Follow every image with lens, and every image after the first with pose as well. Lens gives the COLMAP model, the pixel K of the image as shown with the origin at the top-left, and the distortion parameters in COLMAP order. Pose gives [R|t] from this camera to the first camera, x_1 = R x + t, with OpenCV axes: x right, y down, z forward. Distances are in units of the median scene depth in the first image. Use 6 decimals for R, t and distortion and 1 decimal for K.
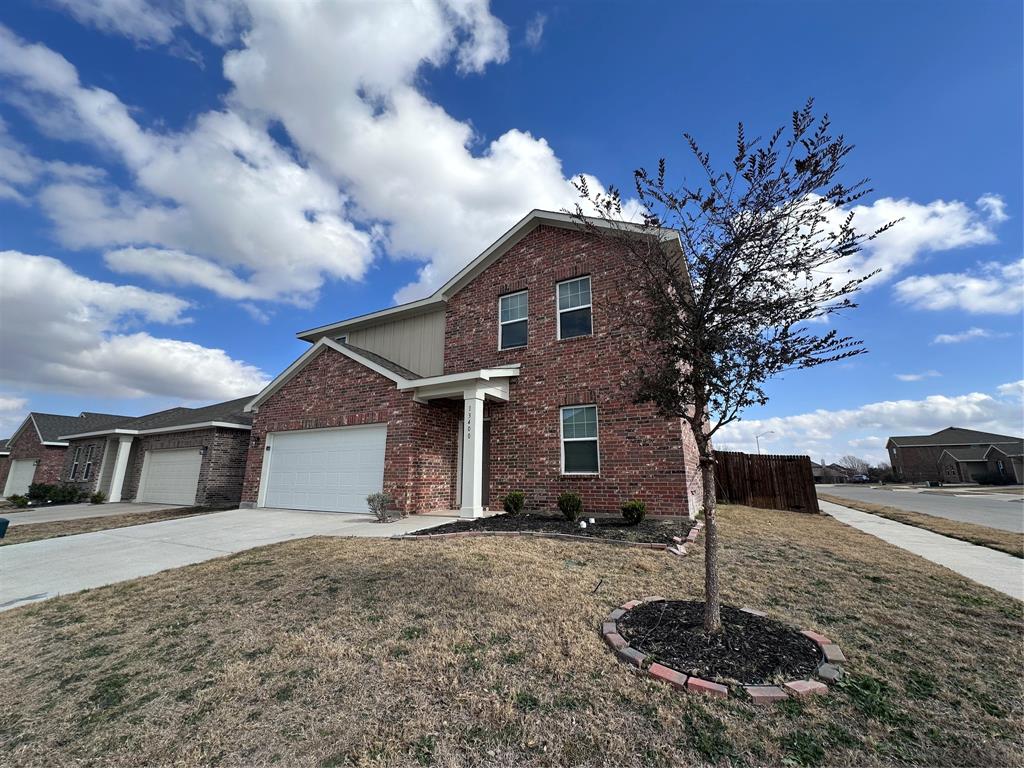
lens RADIAL K [[409.4, 0, 516.6], [0, 409.4, 386.3], [0, 0, 1]] dist [0.008688, 0.000825]
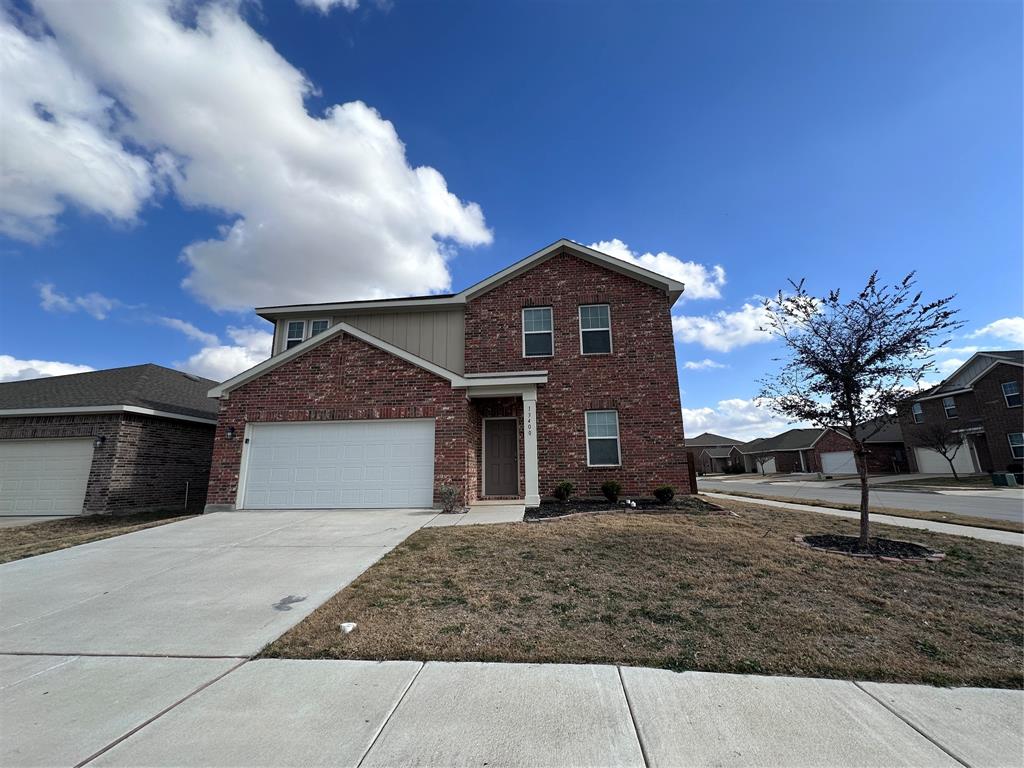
lens RADIAL K [[409.4, 0, 526.6], [0, 409.4, 382.9], [0, 0, 1]] dist [0.008688, 0.000825]
pose [[0.913685, 0.071360, 0.400110, -0.493235], [-0.072246, 0.997304, -0.012891, -0.002198], [-0.399951, -0.017128, 0.916376, -0.029629]]
